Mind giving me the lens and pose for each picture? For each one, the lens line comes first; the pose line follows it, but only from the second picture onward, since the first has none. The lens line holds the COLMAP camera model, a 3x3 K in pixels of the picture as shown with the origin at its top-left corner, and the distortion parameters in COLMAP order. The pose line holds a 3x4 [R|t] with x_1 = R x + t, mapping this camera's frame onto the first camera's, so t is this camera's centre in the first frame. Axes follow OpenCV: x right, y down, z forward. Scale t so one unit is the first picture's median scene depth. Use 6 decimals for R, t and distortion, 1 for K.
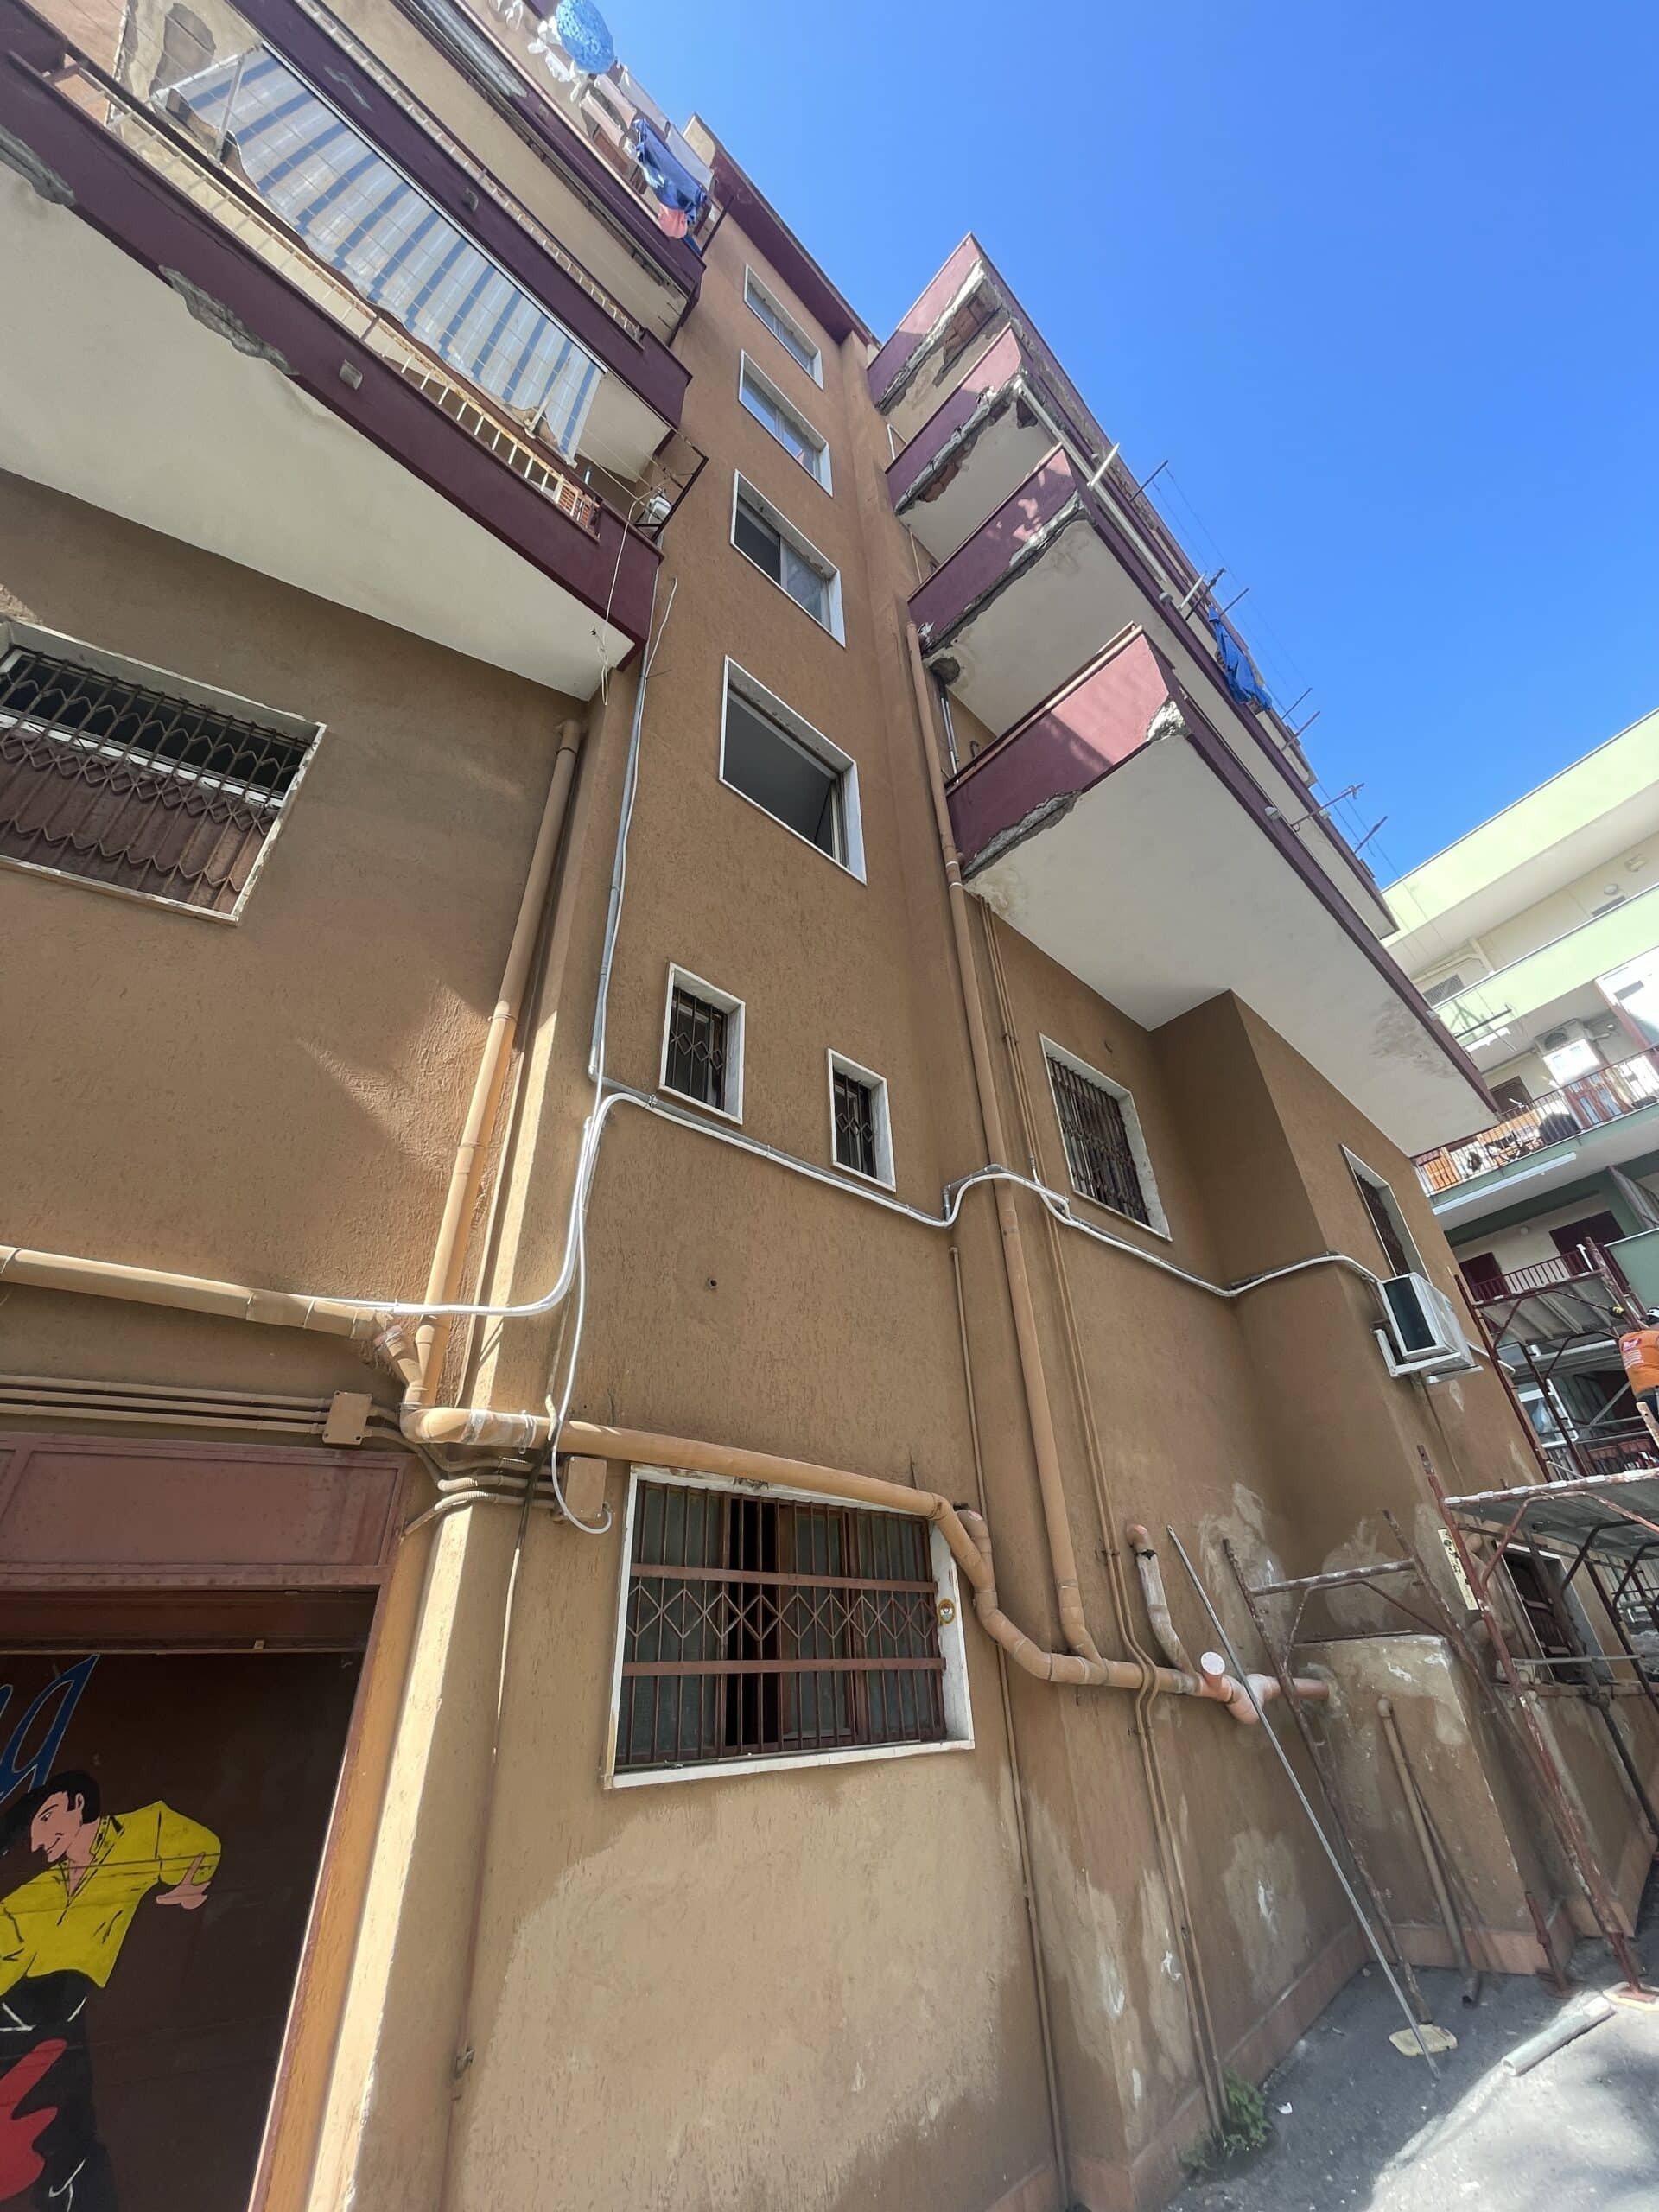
lens RADIAL K [[873.1, 0, 837.9], [0, 873.1, 1107.2], [0, 0, 1]] dist [-0.002425, -0.000288]
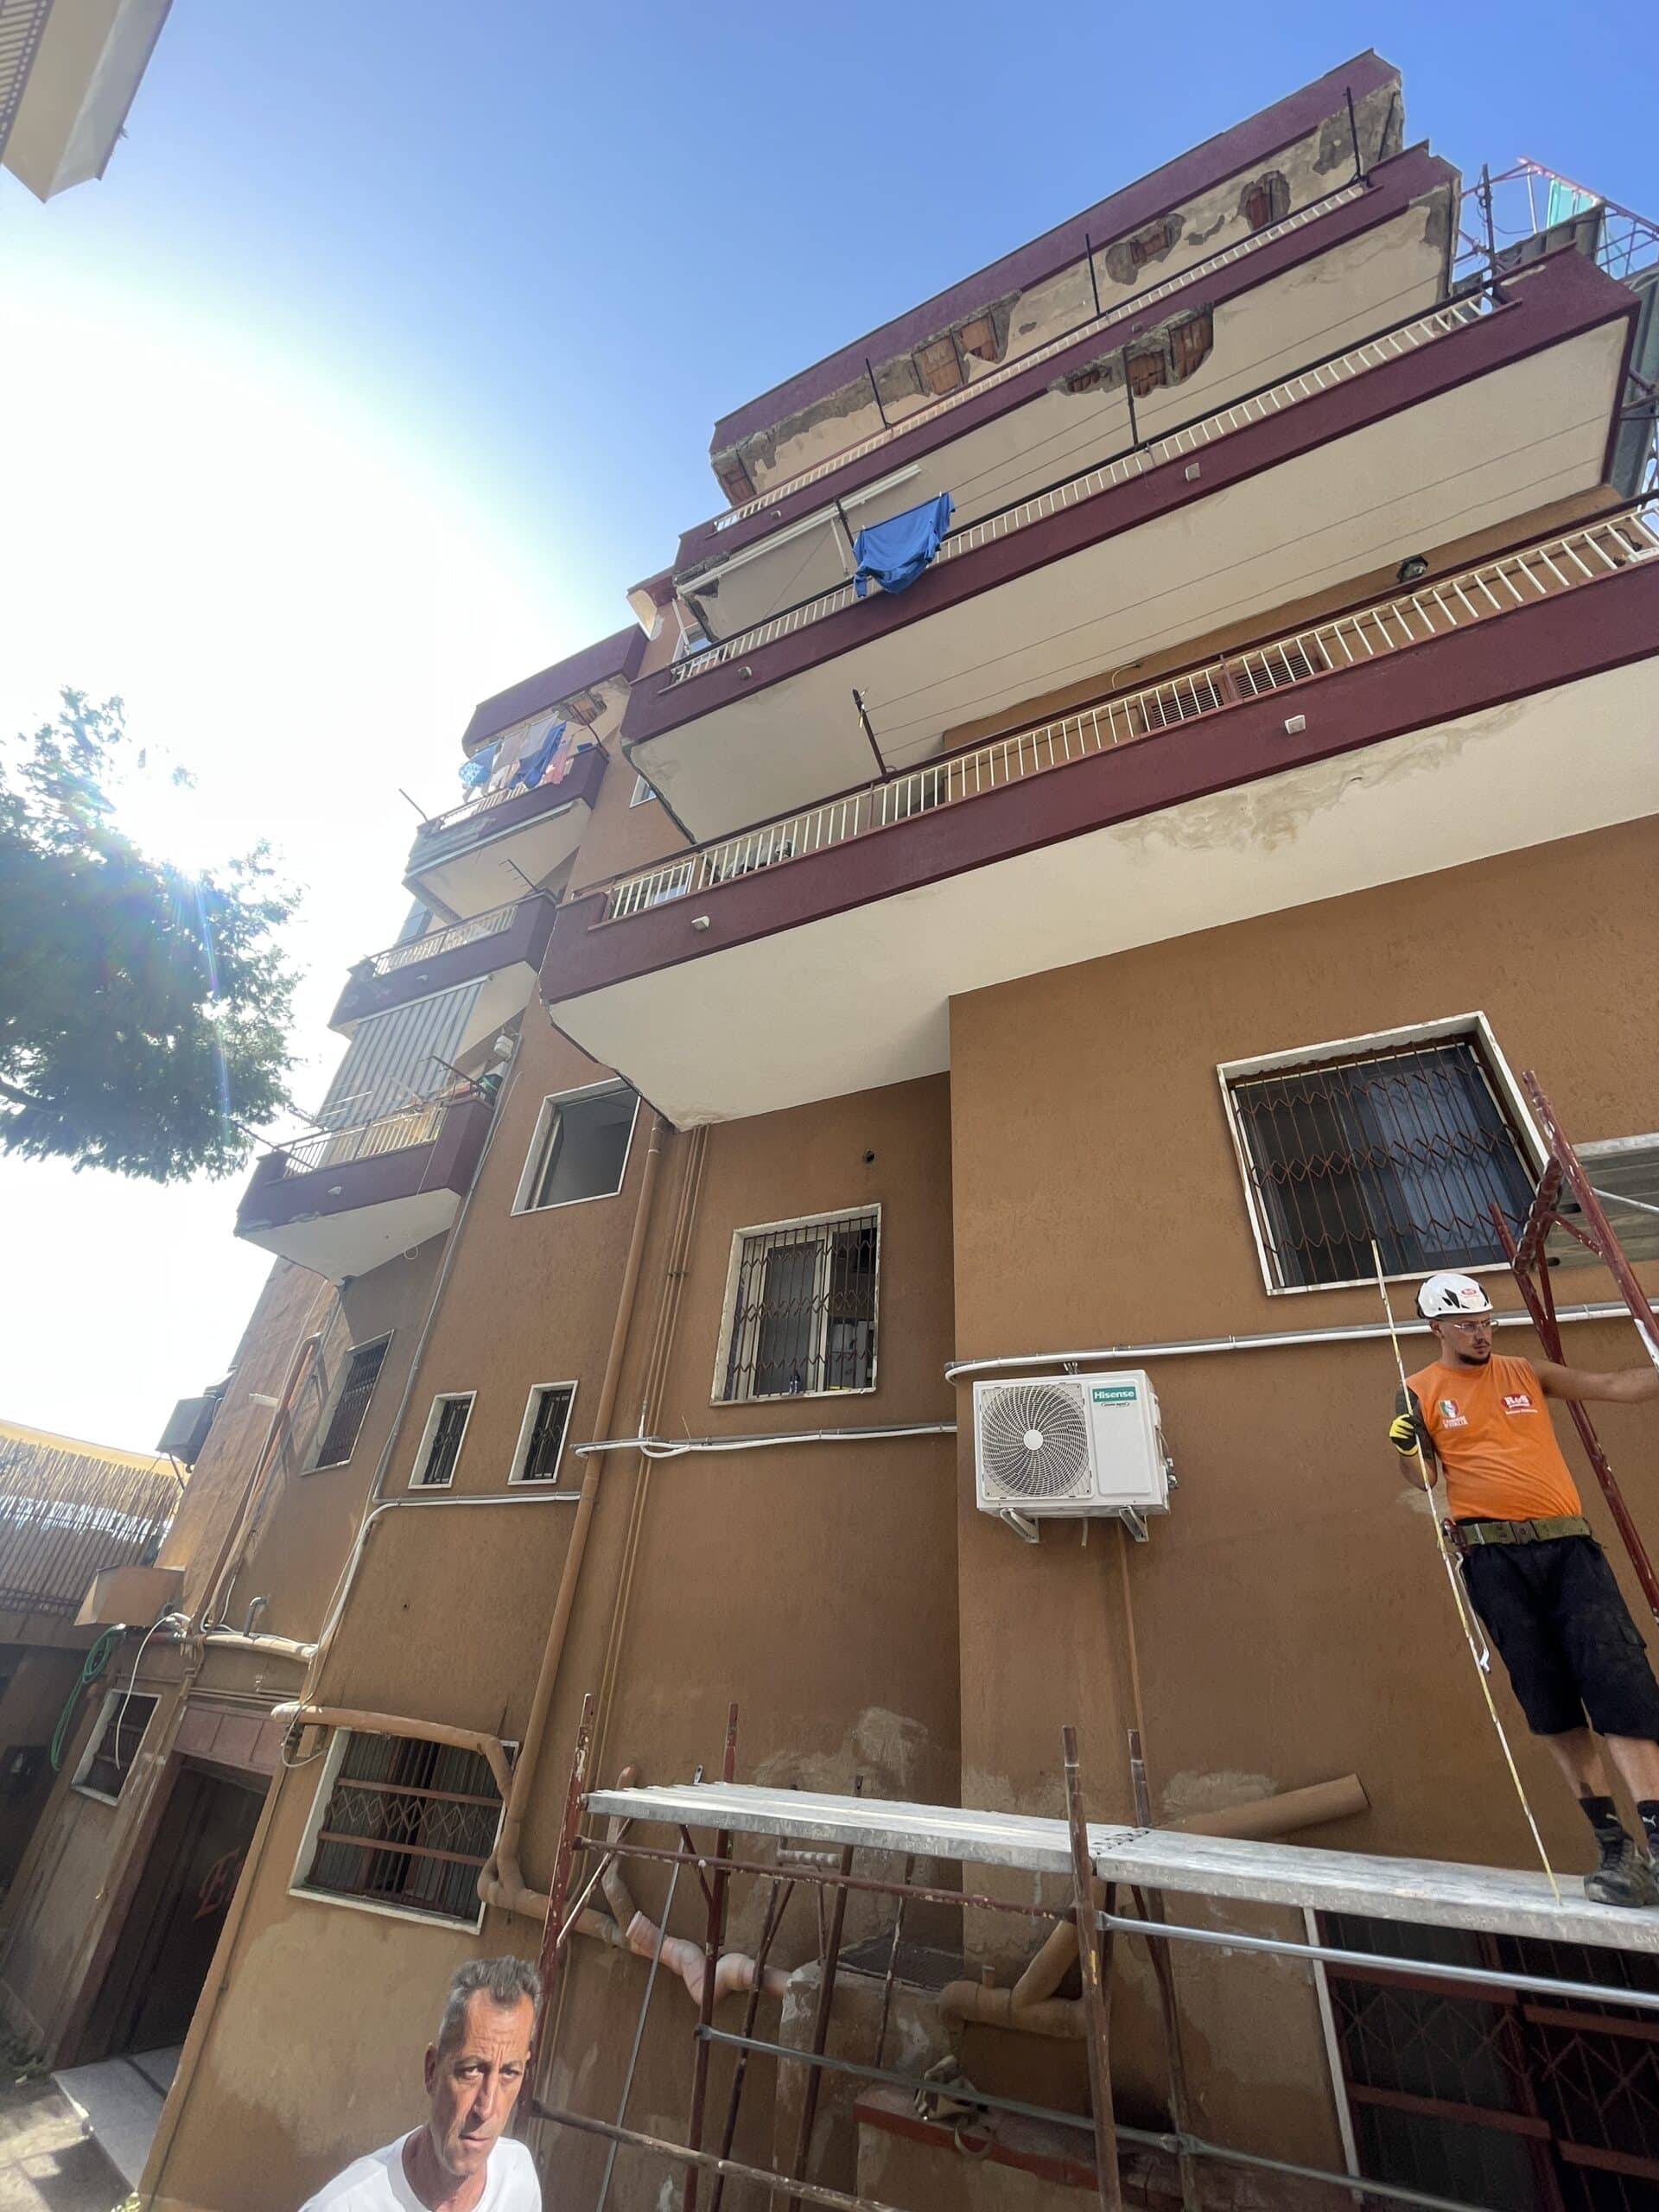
lens RADIAL K [[932.0, 0, 829.5], [0, 932.0, 1106.0], [0, 0, 1]] dist [-0.011642, -0.000253]
pose [[0.330236, -0.494934, -0.803732, 2.112278], [0.447552, 0.831803, -0.328330, 0.355463], [0.831048, -0.251285, 0.496200, 1.038239]]
